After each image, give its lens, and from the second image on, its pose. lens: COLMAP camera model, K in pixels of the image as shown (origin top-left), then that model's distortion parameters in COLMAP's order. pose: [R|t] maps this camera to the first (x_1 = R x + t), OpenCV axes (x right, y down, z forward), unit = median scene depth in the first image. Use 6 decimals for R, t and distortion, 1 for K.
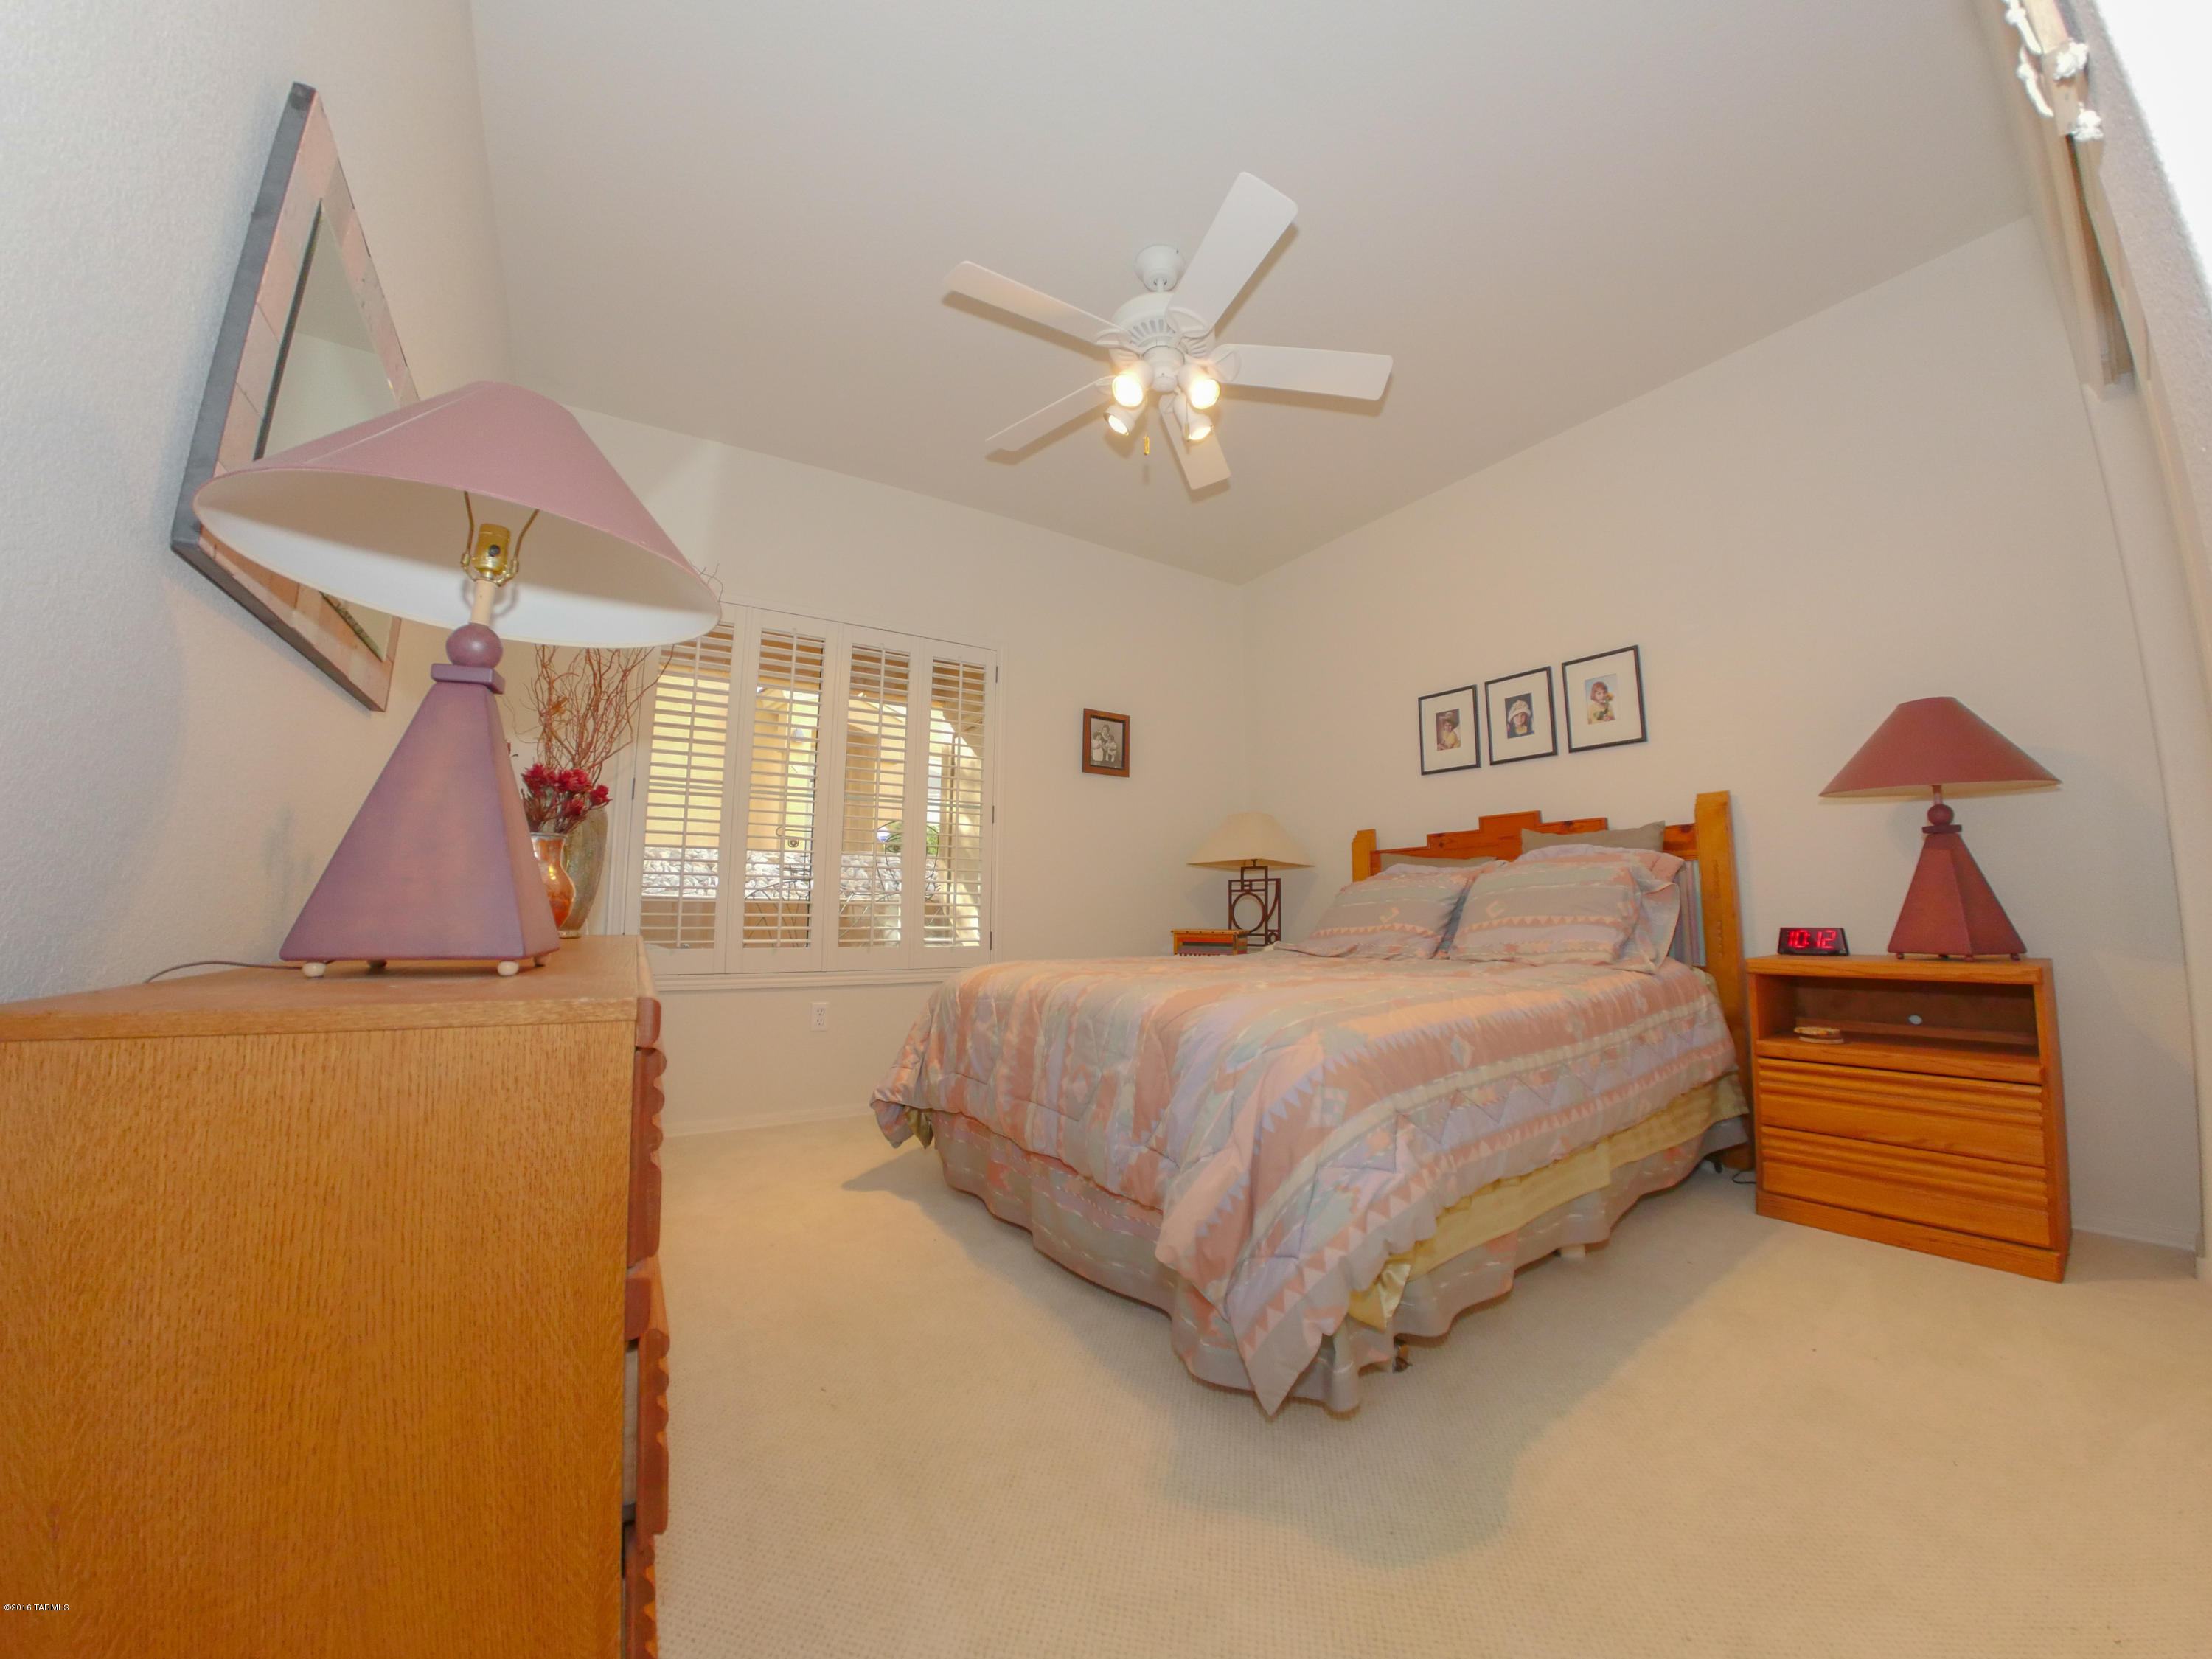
lens RADIAL K [[874.6, 0, 1093.4], [0, 874.6, 833.2], [0, 0, 1]] dist [-0.109406, 0.024776]
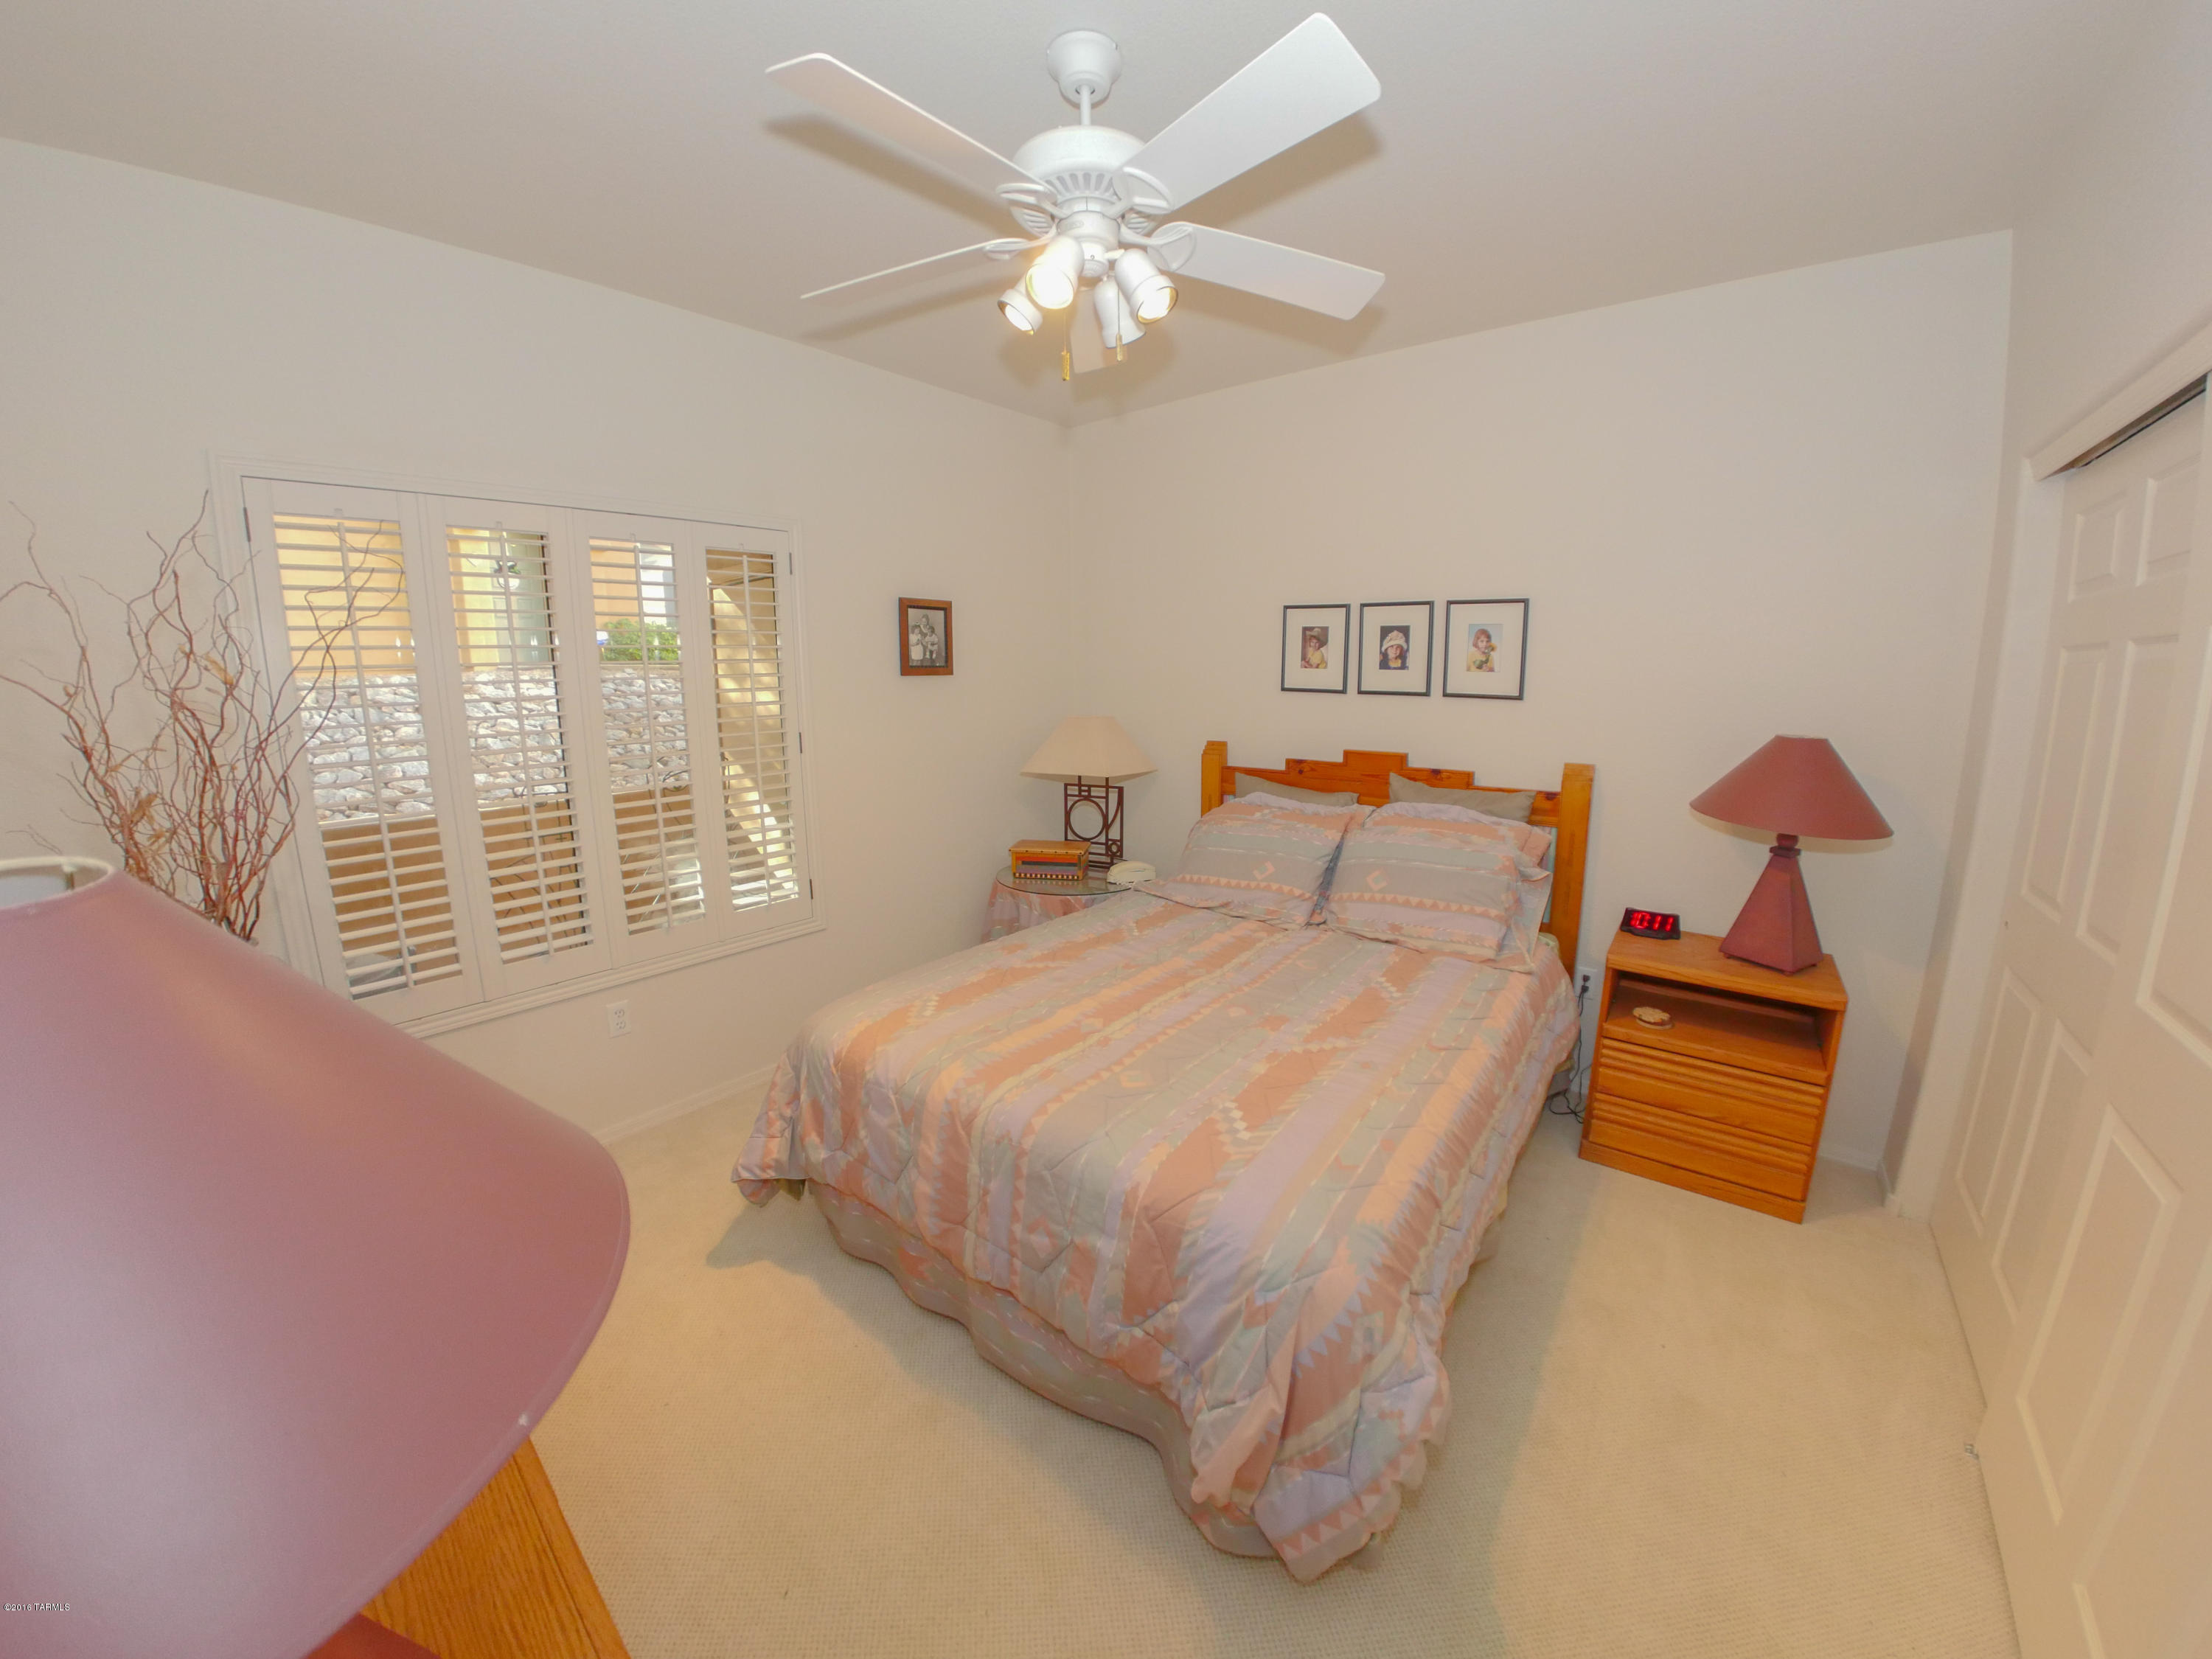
lens RADIAL K [[864.0, 0, 1124.6], [0, 864.0, 854.3], [0, 0, 1]] dist [-0.133812, 0.054078]
pose [[0.945071, -0.080718, 0.316743, -0.114009], [-0.023767, 0.949495, 0.312881, -0.233183], [-0.326001, -0.303223, 0.895421, 0.205295]]
